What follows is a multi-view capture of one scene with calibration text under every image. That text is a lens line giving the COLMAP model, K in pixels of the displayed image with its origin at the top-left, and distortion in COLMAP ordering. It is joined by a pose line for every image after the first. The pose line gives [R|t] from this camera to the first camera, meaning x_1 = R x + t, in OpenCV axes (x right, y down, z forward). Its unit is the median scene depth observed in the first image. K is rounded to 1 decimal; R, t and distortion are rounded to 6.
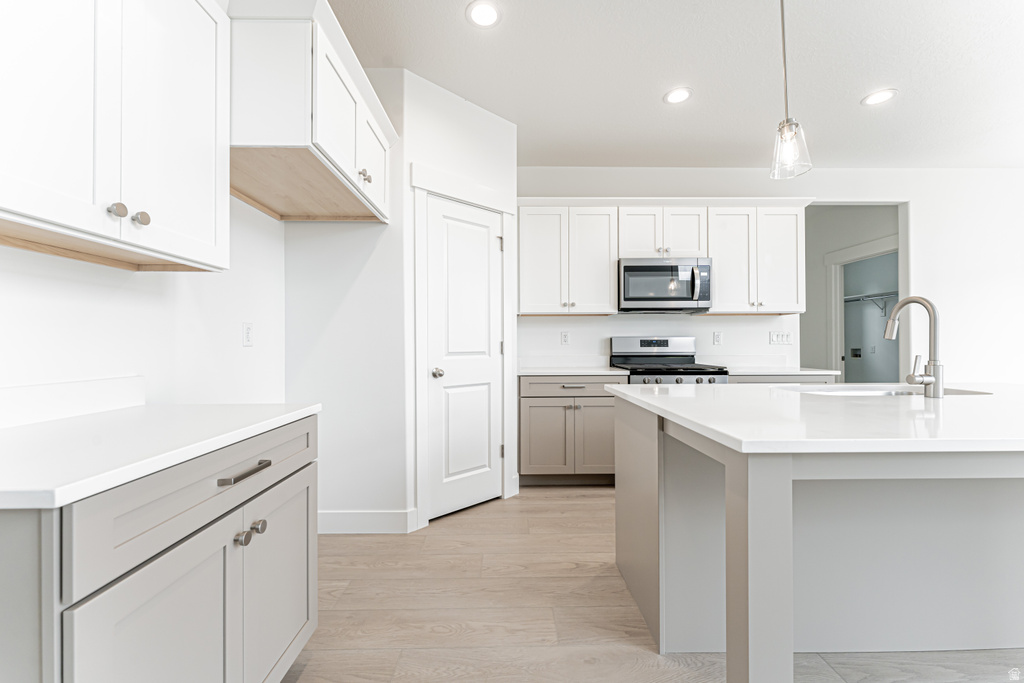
lens RADIAL K [[411.1, 0, 512.1], [0, 411.1, 344.2], [0, 0, 1]] dist [-0.000321, 0.000225]
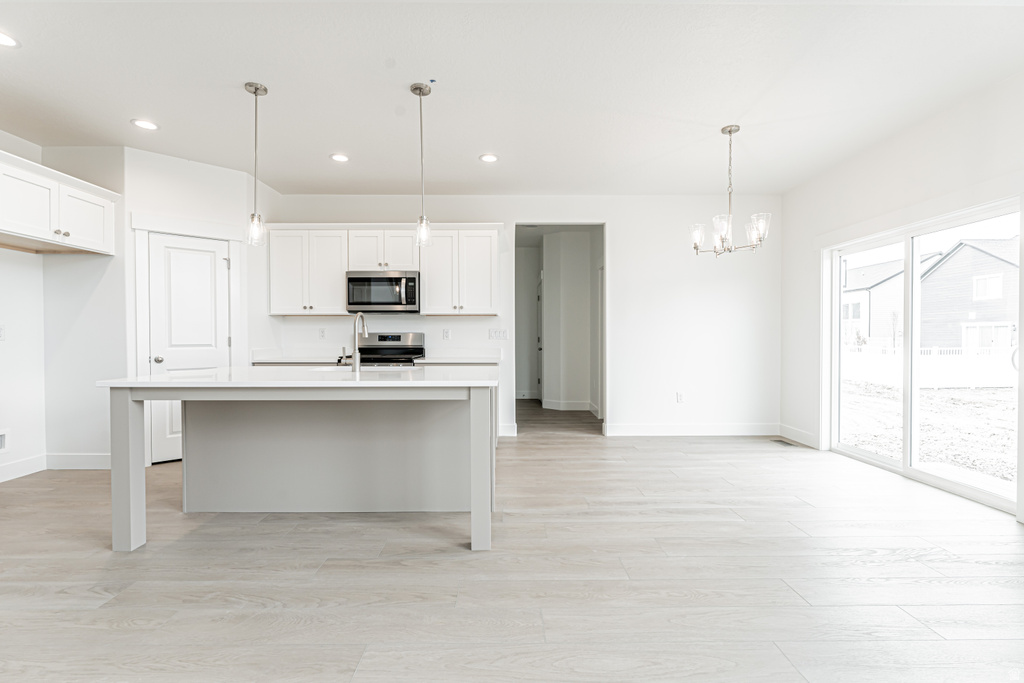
lens RADIAL K [[467.0, 0, 510.0], [0, 467.0, 342.4], [0, 0, 1]] dist [-0.003217, 0.000663]
pose [[0.999941, 0.001914, -0.010703, 0.775869], [-0.001801, 0.999943, 0.010555, -0.005381], [0.010722, -0.010535, 0.999887, -0.435545]]
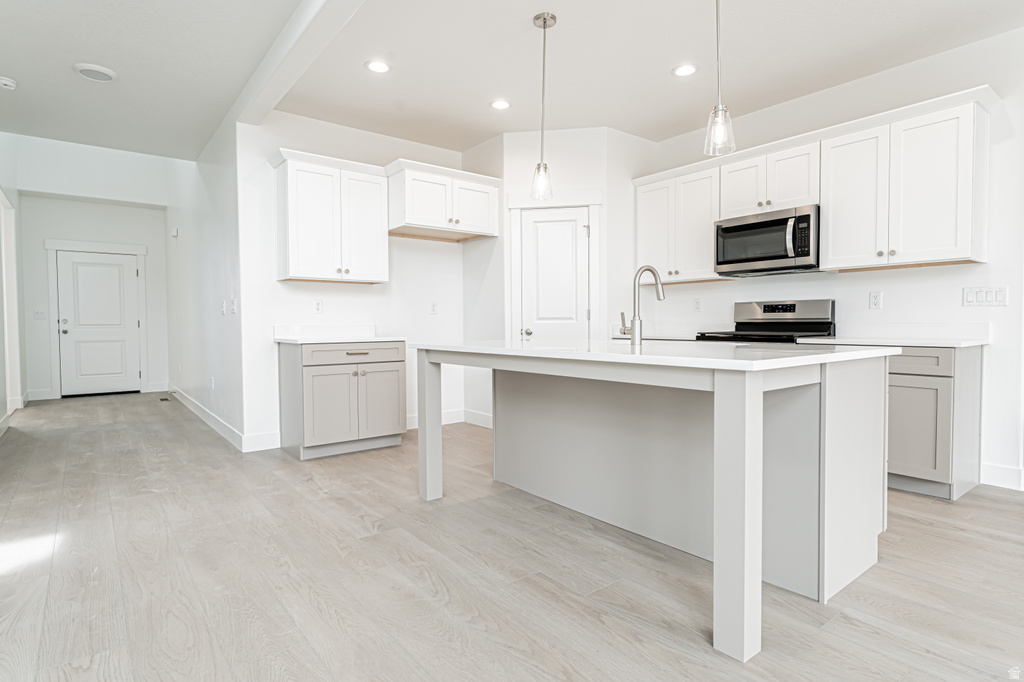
lens RADIAL K [[540.7, 0, 511.6], [0, 540.7, 341.1], [0, 0, 1]] dist [-0.002334, -0.000259]
pose [[0.603602, 0.024964, -0.796894, 0.981930], [0.003182, 0.999426, 0.033719, 0.028357], [0.797279, -0.022888, 0.603177, -0.153907]]
